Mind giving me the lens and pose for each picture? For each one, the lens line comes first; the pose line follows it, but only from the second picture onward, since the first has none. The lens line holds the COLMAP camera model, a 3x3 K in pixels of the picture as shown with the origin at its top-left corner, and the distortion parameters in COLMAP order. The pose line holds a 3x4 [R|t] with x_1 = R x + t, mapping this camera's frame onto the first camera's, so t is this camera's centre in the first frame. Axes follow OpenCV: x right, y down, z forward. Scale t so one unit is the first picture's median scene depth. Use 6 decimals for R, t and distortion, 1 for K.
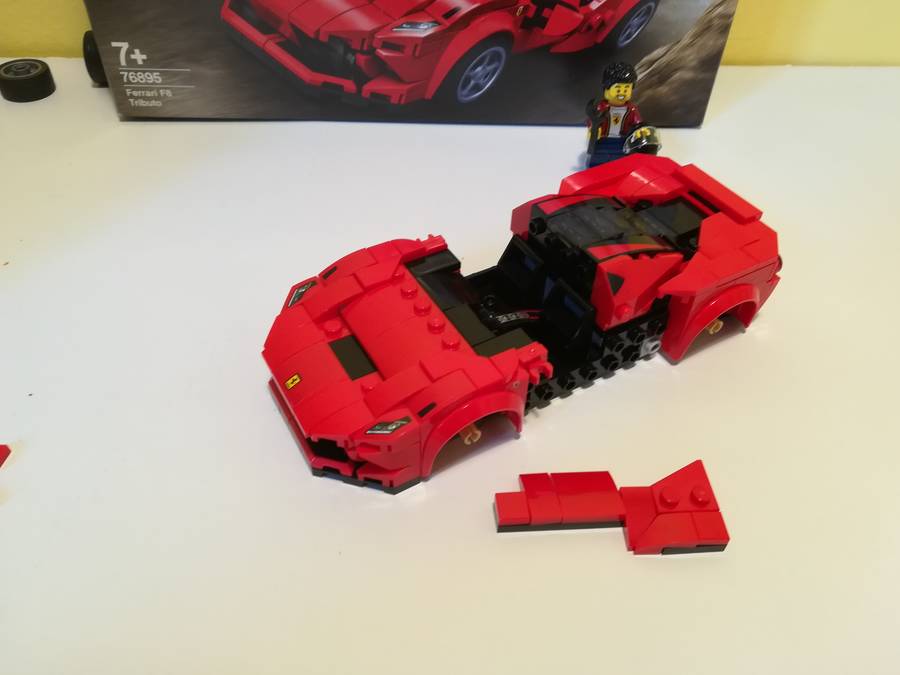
lens RADIAL K [[726.8, 0, 455.7], [0, 726.8, 334.3], [0, 0, 1]] dist [0.013248, -0.068767]
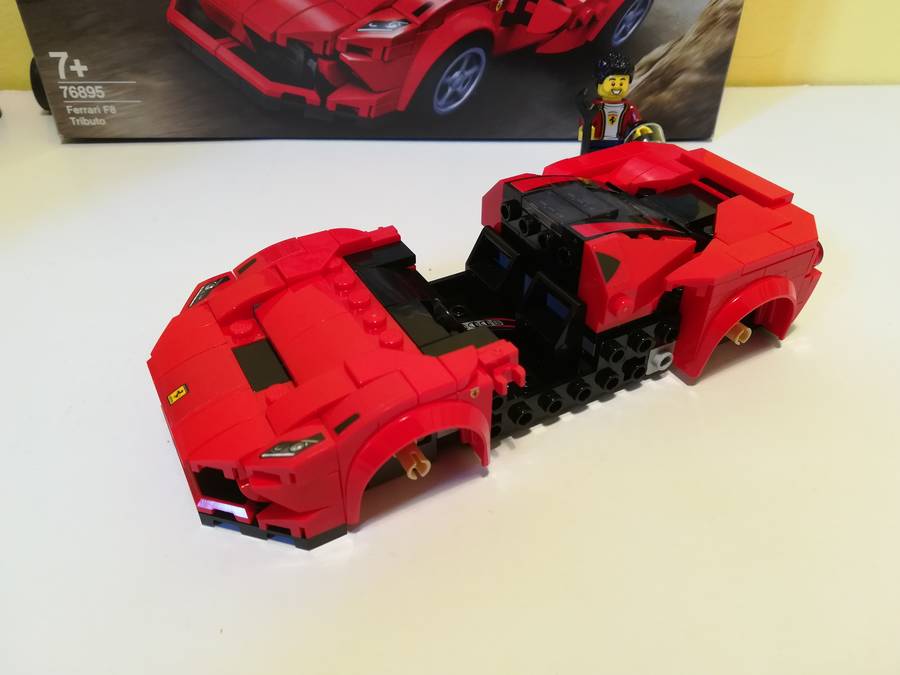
lens RADIAL K [[726.8, 0, 455.7], [0, 726.8, 334.3], [0, 0, 1]] dist [0.013248, -0.068767]
pose [[0.999612, -0.011070, -0.025552, 0.070226], [0.007810, 0.992211, -0.124326, 0.084619], [0.026730, 0.124078, 0.991912, 0.220397]]
